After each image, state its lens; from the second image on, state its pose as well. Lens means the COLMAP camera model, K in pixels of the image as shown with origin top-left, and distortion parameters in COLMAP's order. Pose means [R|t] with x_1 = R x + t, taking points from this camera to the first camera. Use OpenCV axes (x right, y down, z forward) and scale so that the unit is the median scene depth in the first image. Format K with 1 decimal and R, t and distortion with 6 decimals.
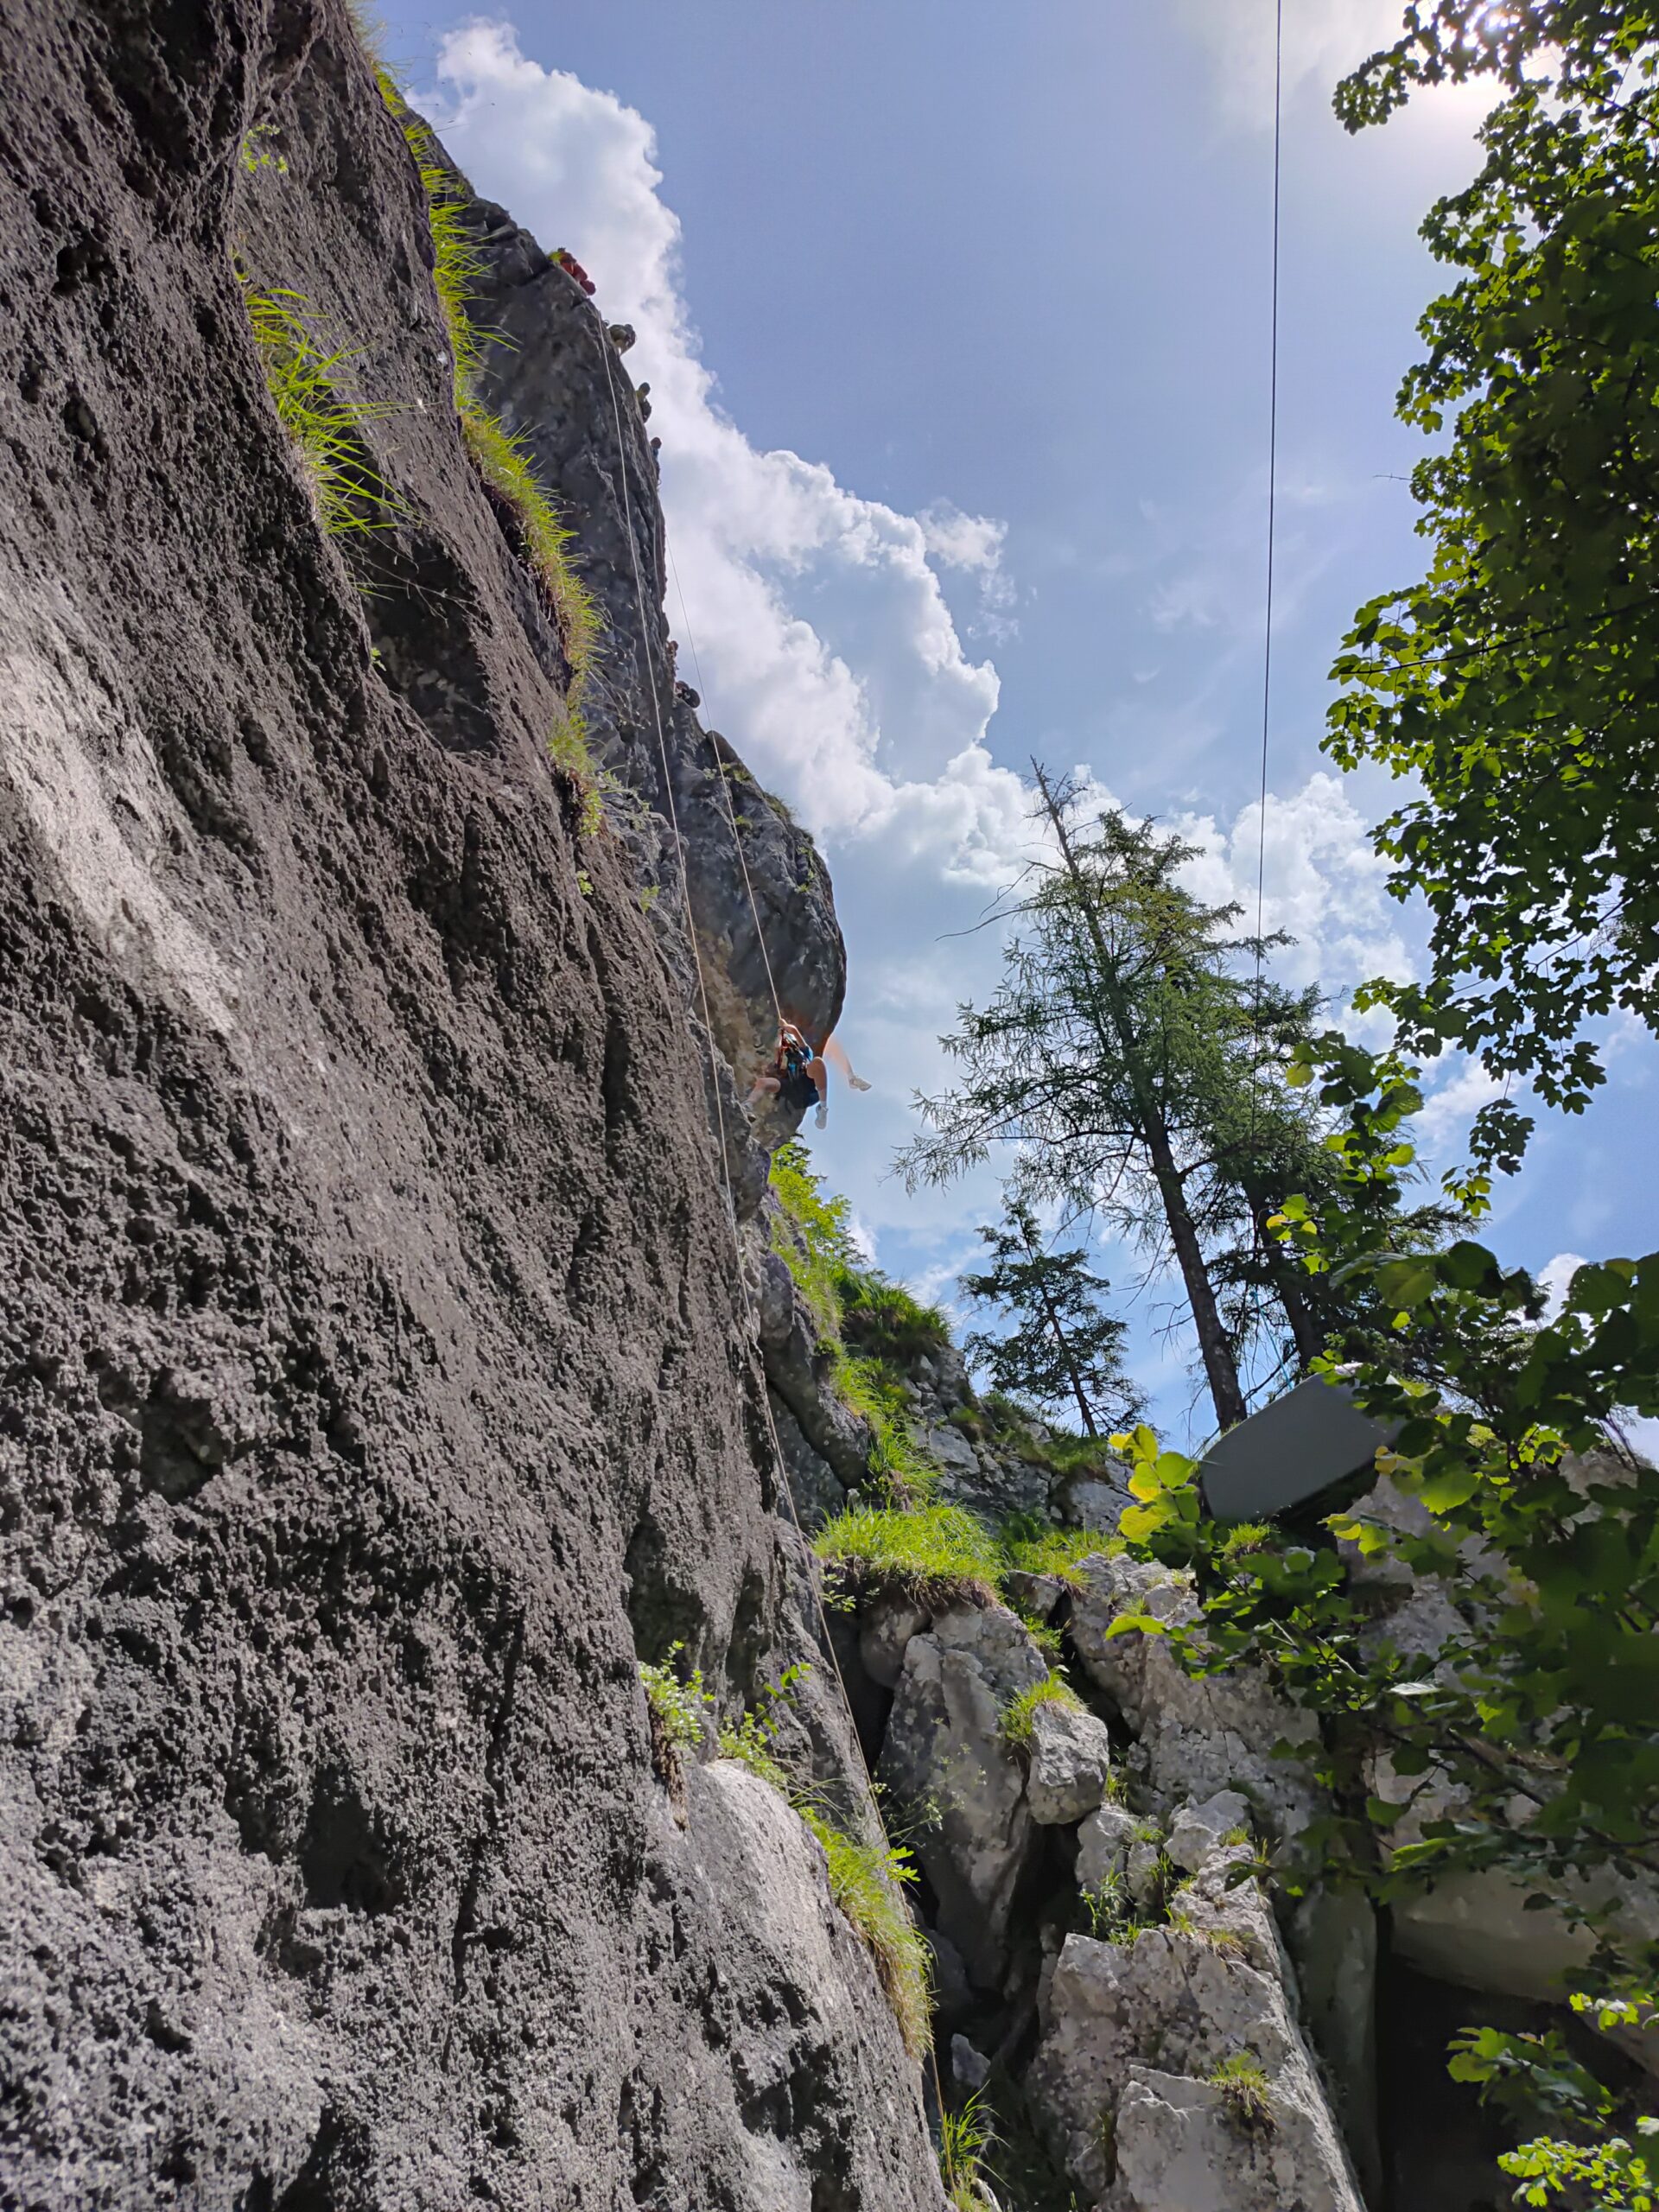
lens RADIAL K [[1529.4, 0, 825.7], [0, 1529.4, 1118.6], [0, 0, 1]] dist [0.061384, -0.080023]
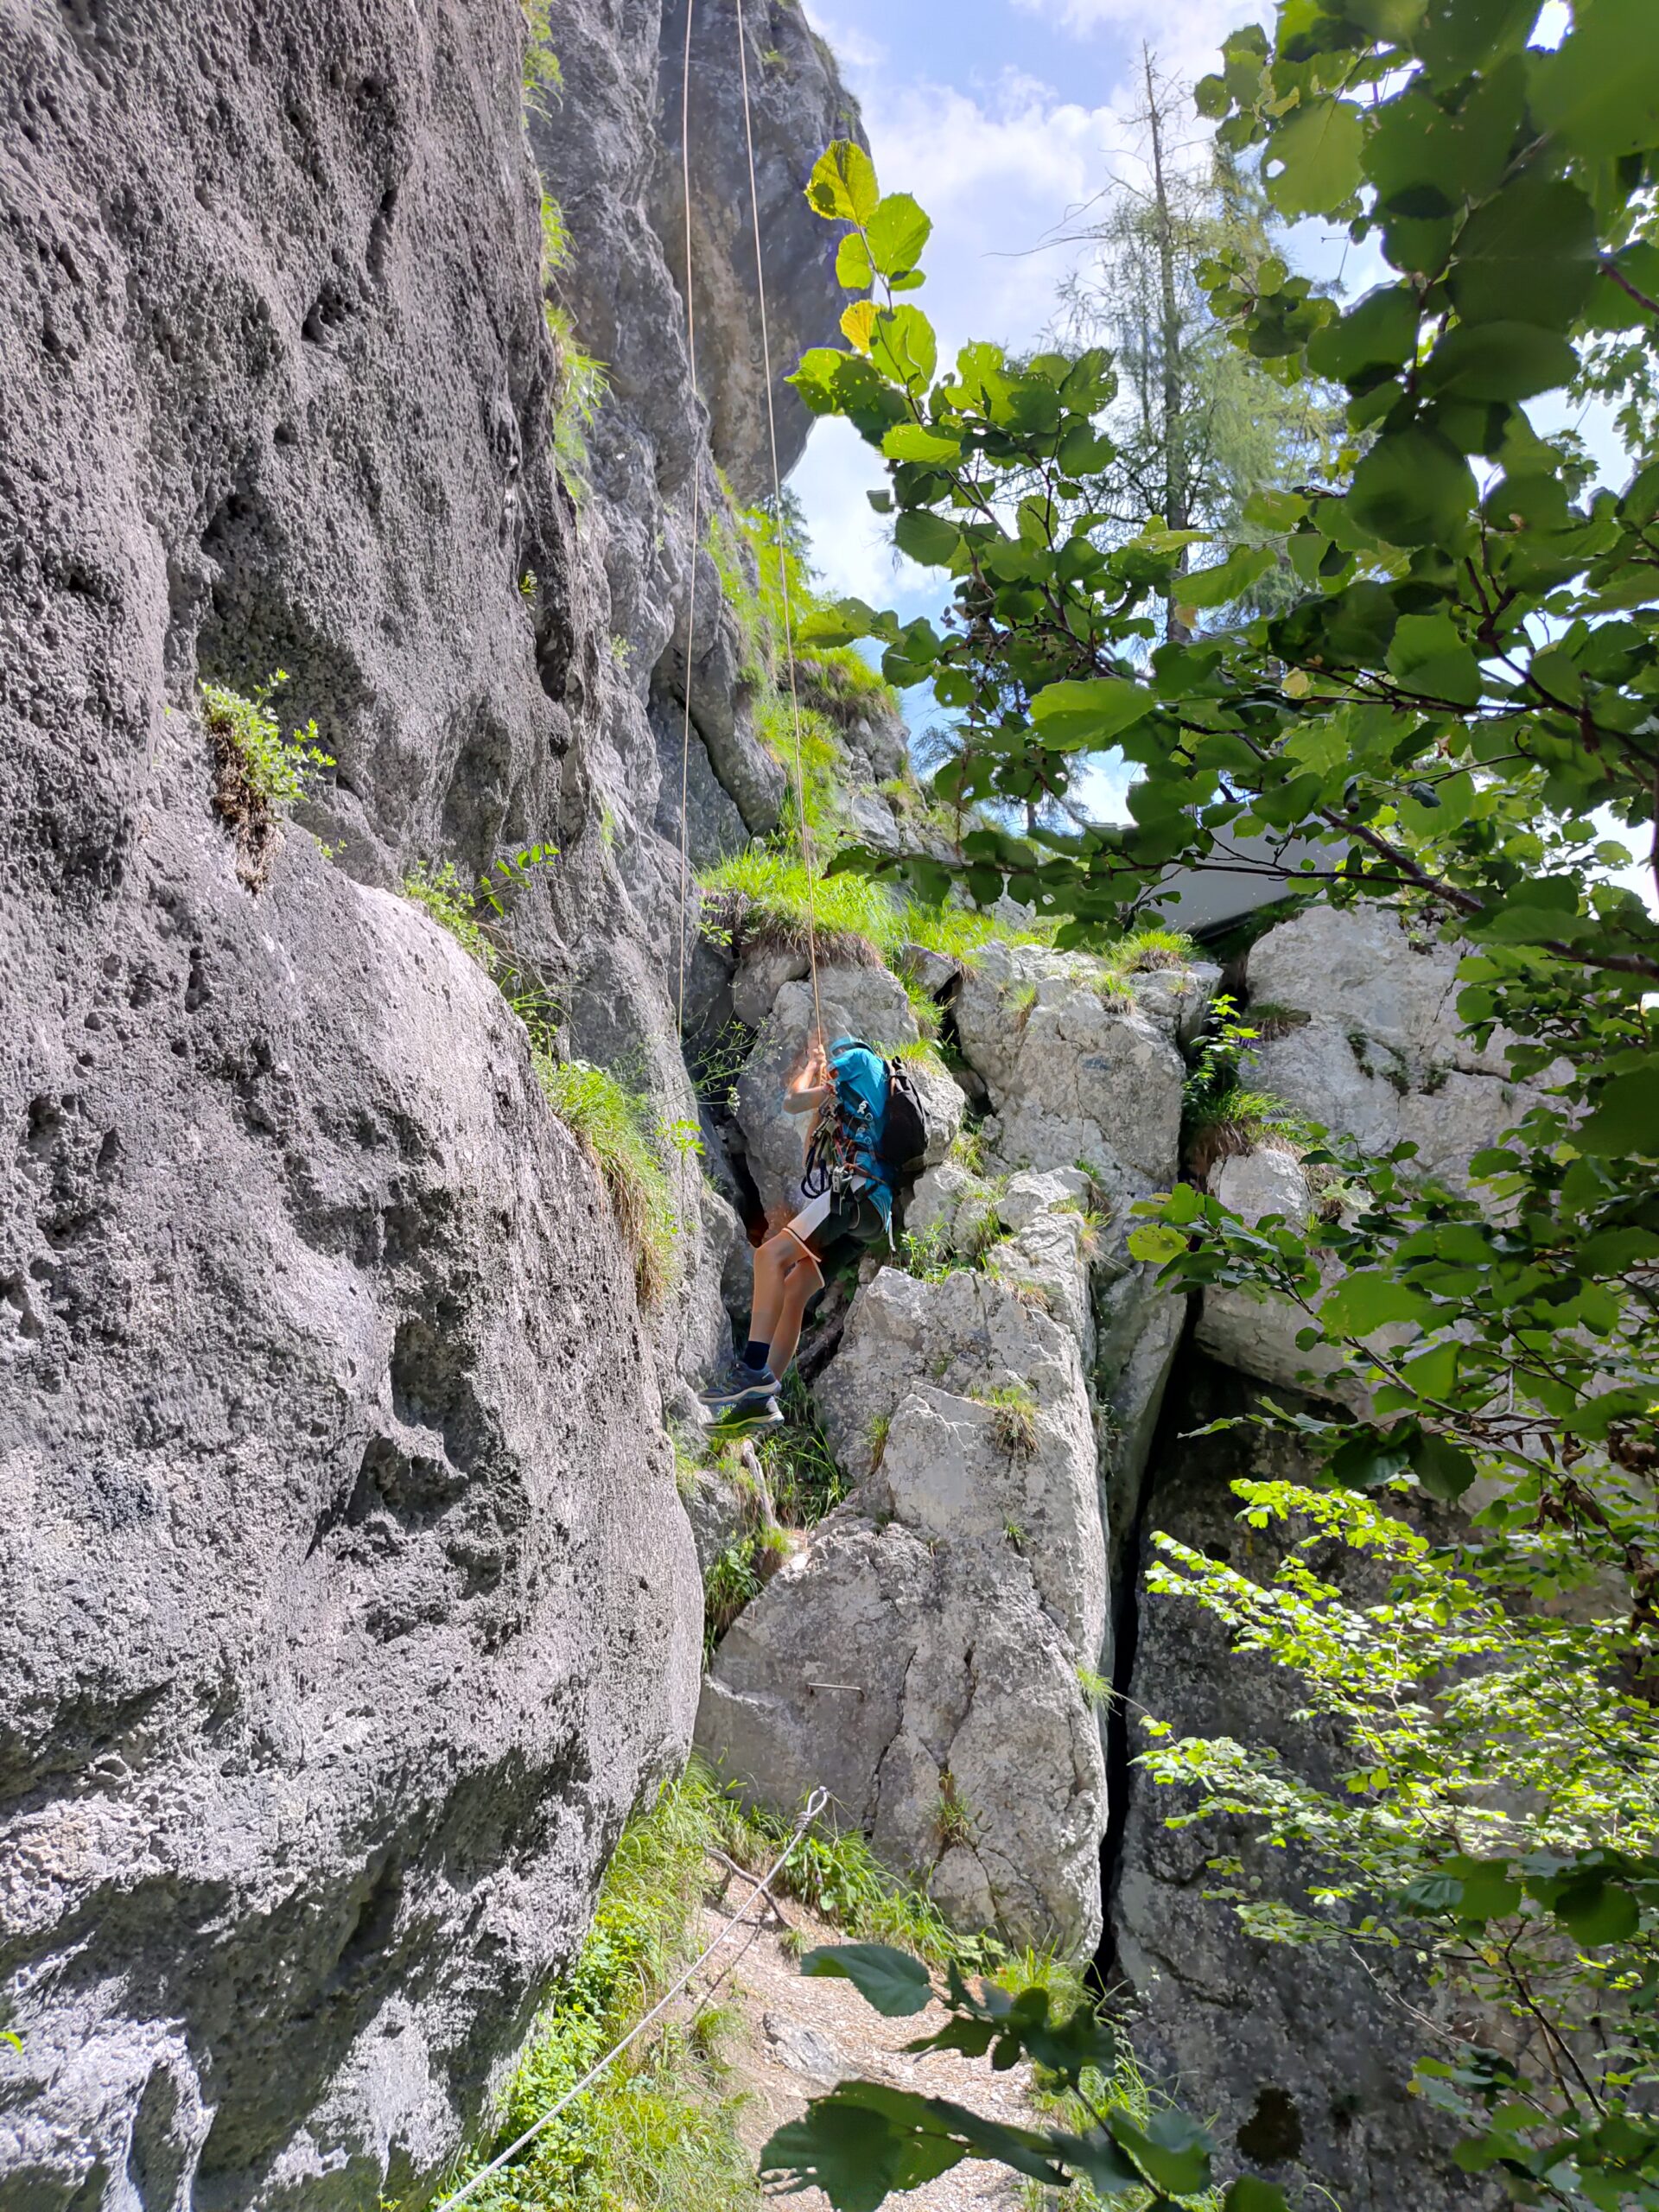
lens RADIAL K [[1544.5, 0, 829.3], [0, 1544.5, 1111.4], [0, 0, 1]] dist [0.052872, -0.071503]
pose [[0.987088, 0.153633, 0.045333, 0.188296], [-0.159779, 0.924315, 0.346571, 0.274662], [0.011343, -0.349339, 0.936928, 0.269198]]
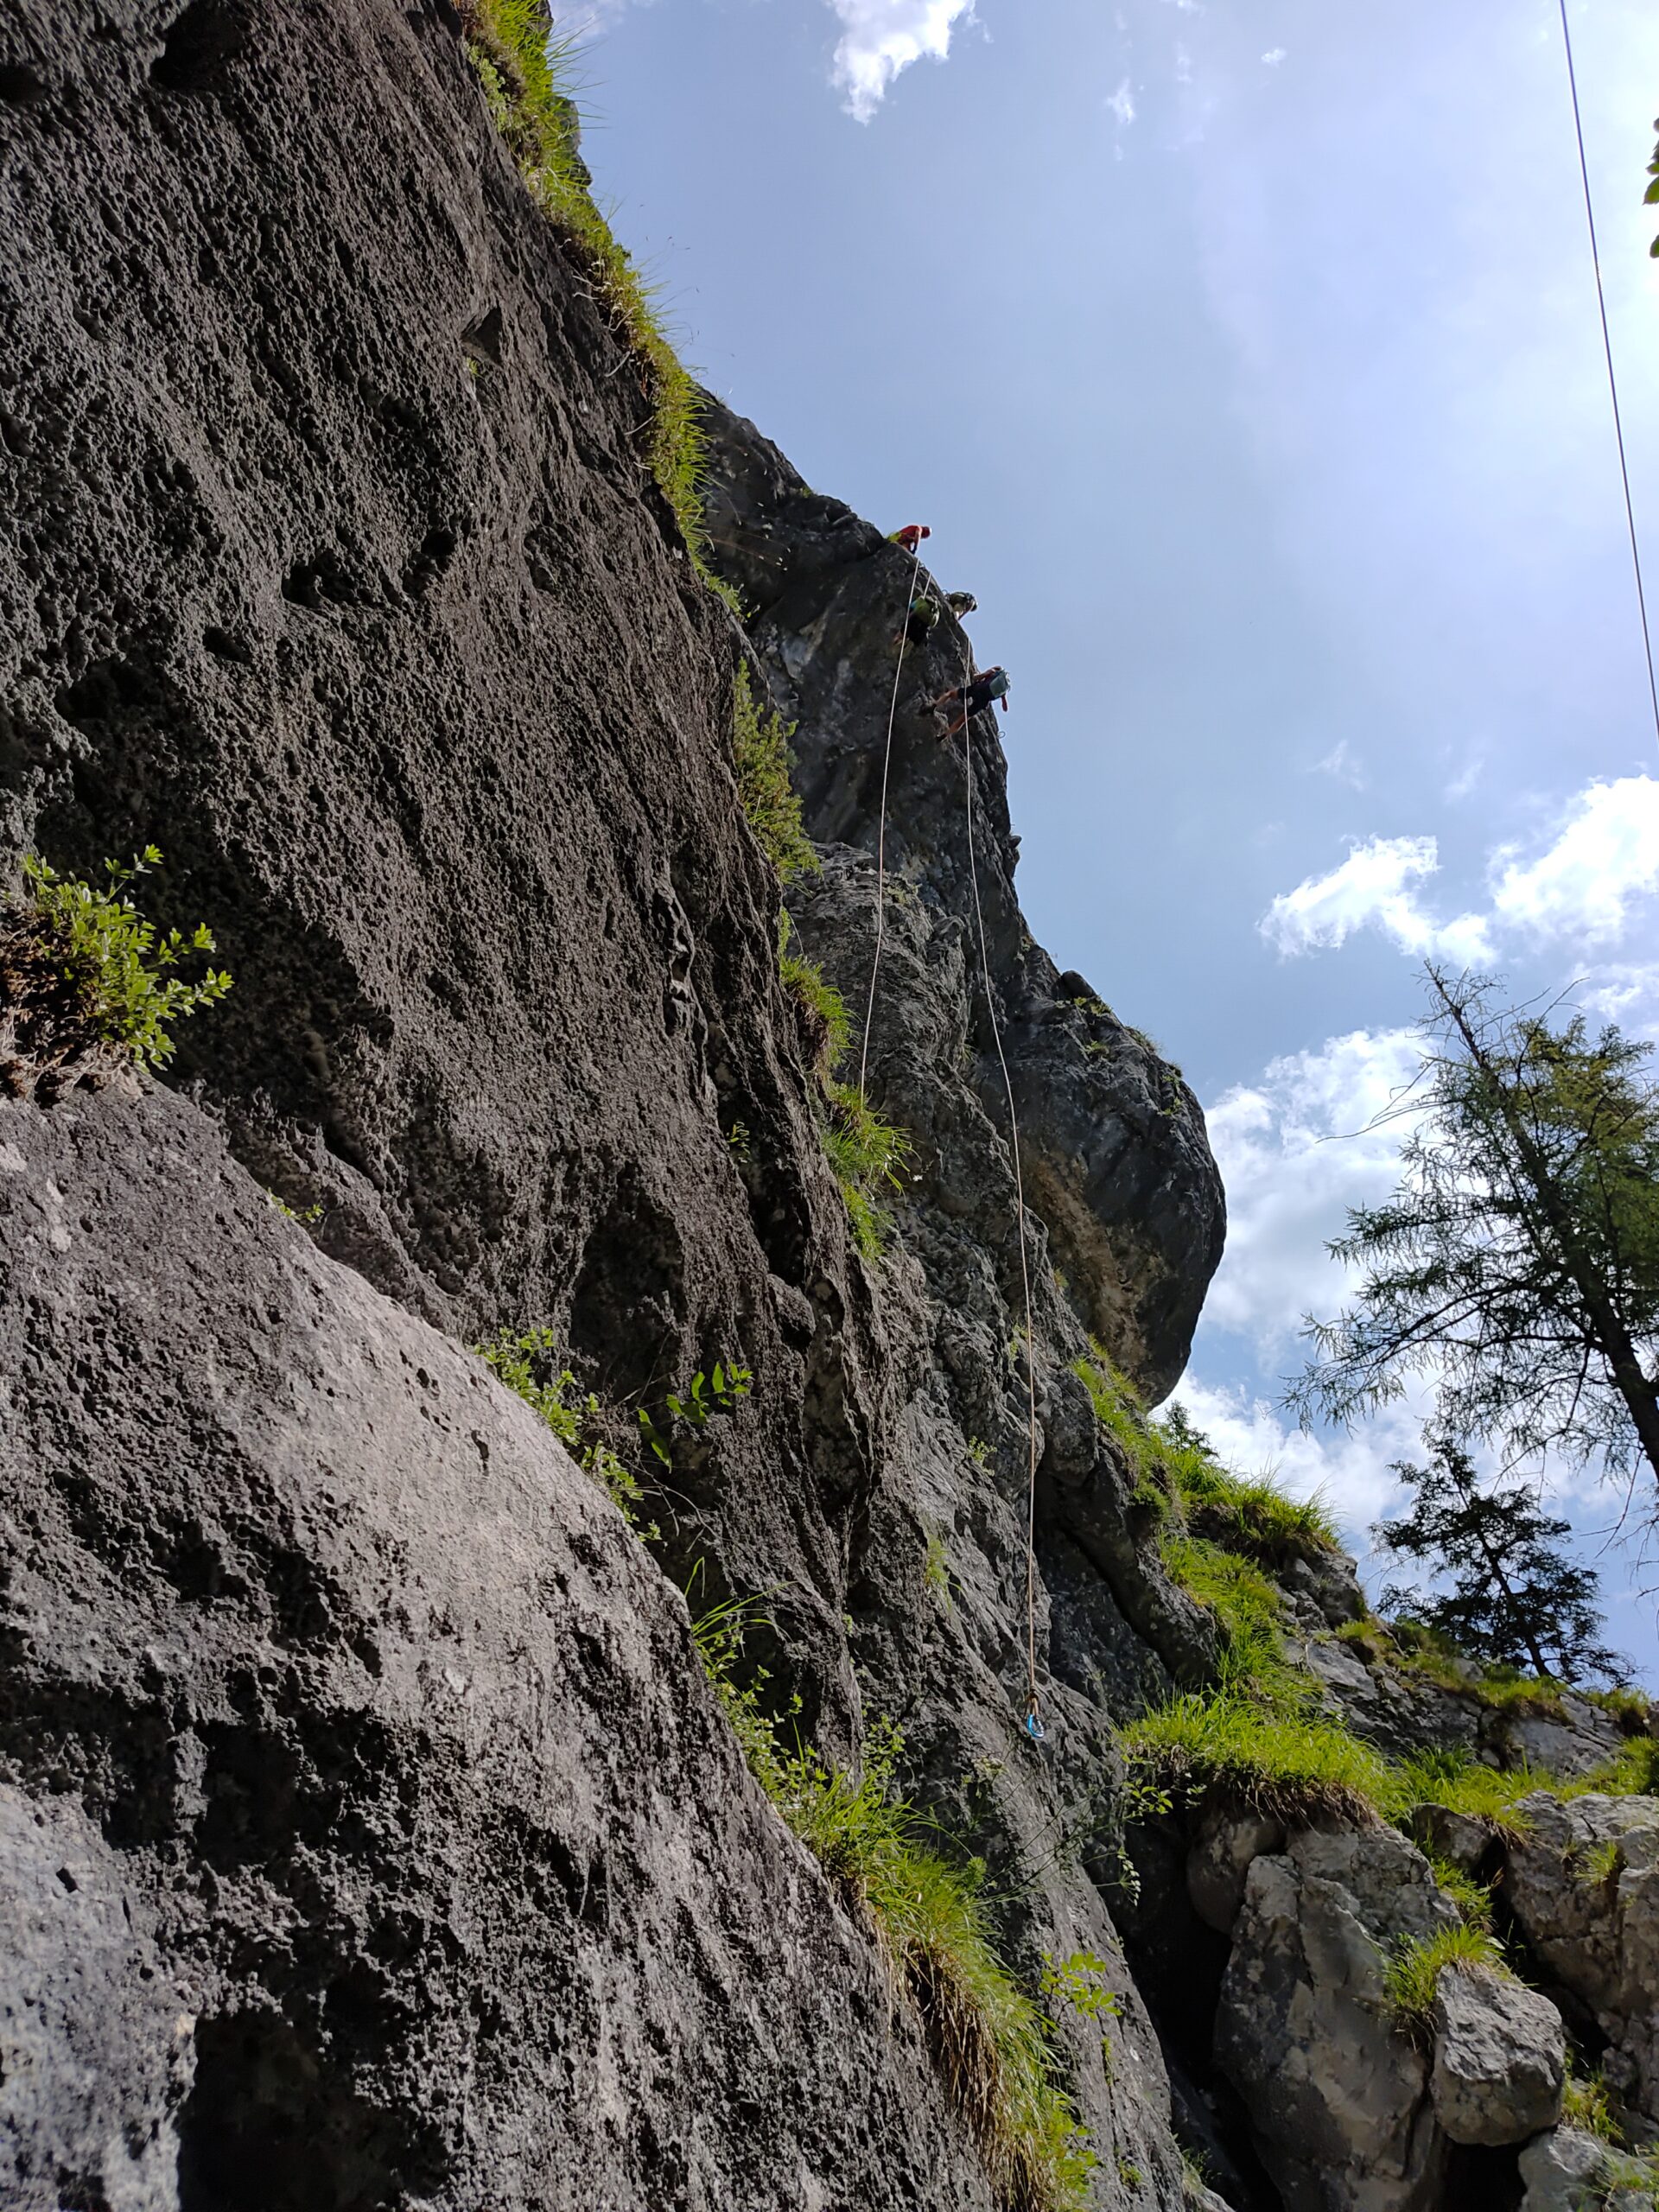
lens RADIAL K [[1521.1, 0, 807.7], [0, 1521.1, 1140.3], [0, 0, 1]] dist [0.061641, -0.081817]
pose [[0.958654, -0.061829, -0.277777, 0.277071], [-0.002257, 0.974430, -0.224682, 0.632125], [0.284566, 0.216019, 0.934001, 0.719404]]
